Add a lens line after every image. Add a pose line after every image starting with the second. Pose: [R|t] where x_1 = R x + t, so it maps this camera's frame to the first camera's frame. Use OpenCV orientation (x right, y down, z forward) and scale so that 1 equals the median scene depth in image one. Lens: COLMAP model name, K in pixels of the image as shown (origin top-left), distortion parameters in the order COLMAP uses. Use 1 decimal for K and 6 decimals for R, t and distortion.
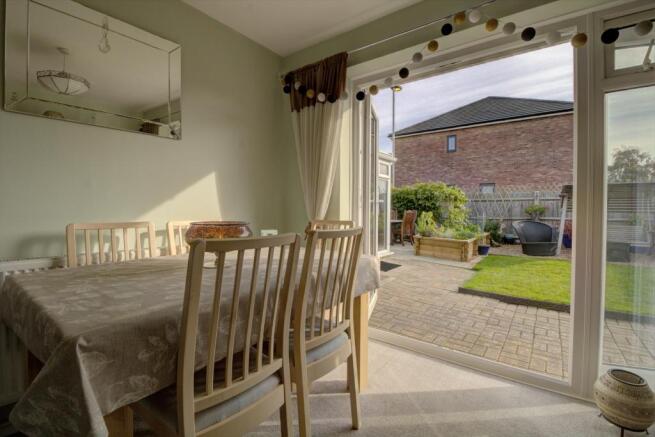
lens RADIAL K [[300.1, 0, 327.5], [0, 300.1, 218.5], [0, 0, 1]] dist [0.000155, -0.000069]
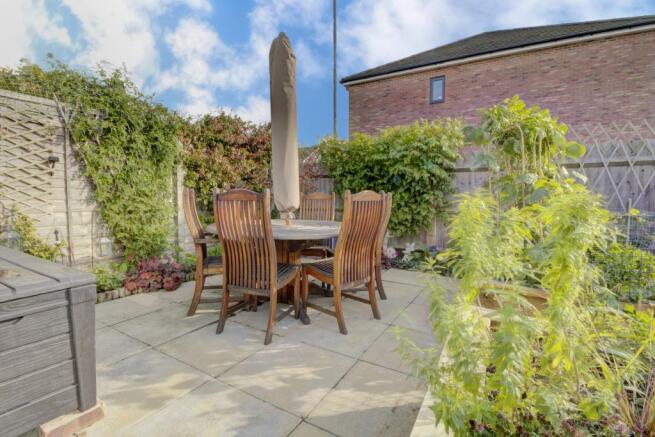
lens RADIAL K [[307.4, 0, 317.9], [0, 307.4, 210.4], [0, 0, 1]] dist [-0.001572, -0.000553]
pose [[0.996499, -0.008997, 0.083115, 0.140471], [0.007459, 0.999795, 0.018797, -0.010648], [-0.083267, -0.018111, 0.996363, 0.494905]]
